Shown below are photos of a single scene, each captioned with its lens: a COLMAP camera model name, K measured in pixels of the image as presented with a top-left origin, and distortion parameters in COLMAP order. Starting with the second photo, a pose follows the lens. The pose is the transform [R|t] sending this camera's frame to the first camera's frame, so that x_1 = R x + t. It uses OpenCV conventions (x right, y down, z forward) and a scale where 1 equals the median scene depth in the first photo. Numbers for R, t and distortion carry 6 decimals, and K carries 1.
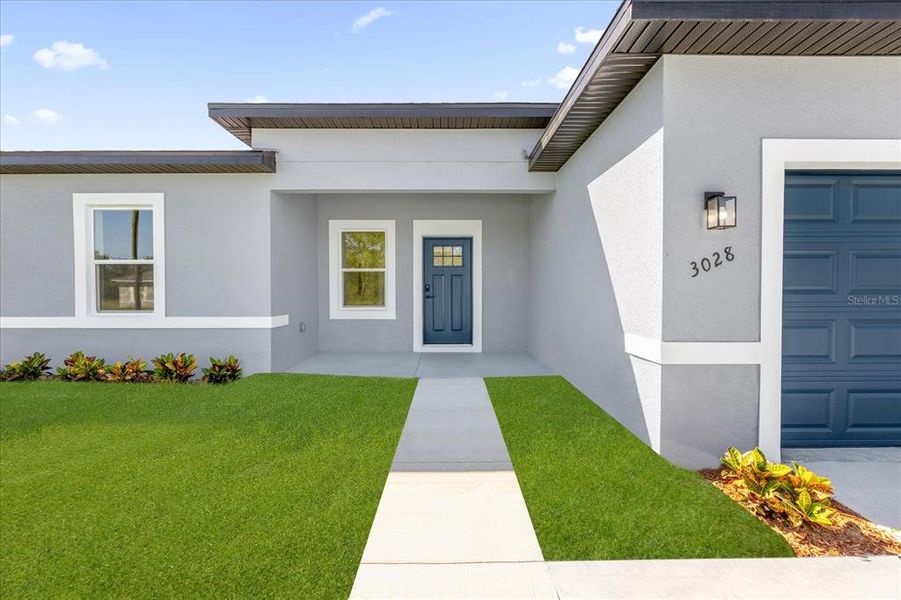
lens RADIAL K [[402.6, 0, 450.5], [0, 402.6, 300.0], [0, 0, 1]] dist [0.012960, -0.000093]
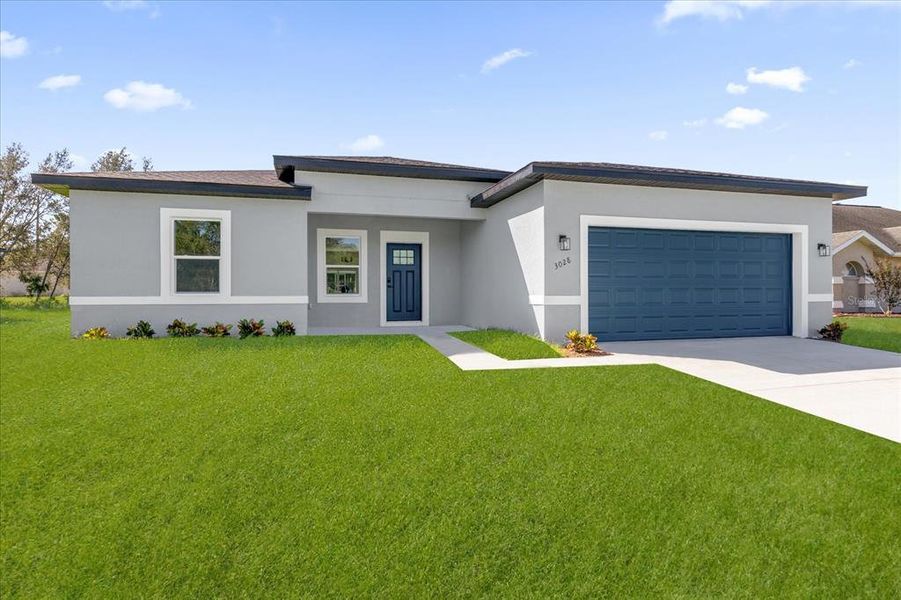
lens RADIAL K [[402.6, 0, 450.5], [0, 402.6, 300.0], [0, 0, 1]] dist [0.012960, -0.000093]
pose [[0.967882, -0.006756, 0.251313, -0.305713], [0.007089, 0.999975, -0.000420, 0.060874], [-0.251304, 0.002188, 0.967906, -0.581167]]
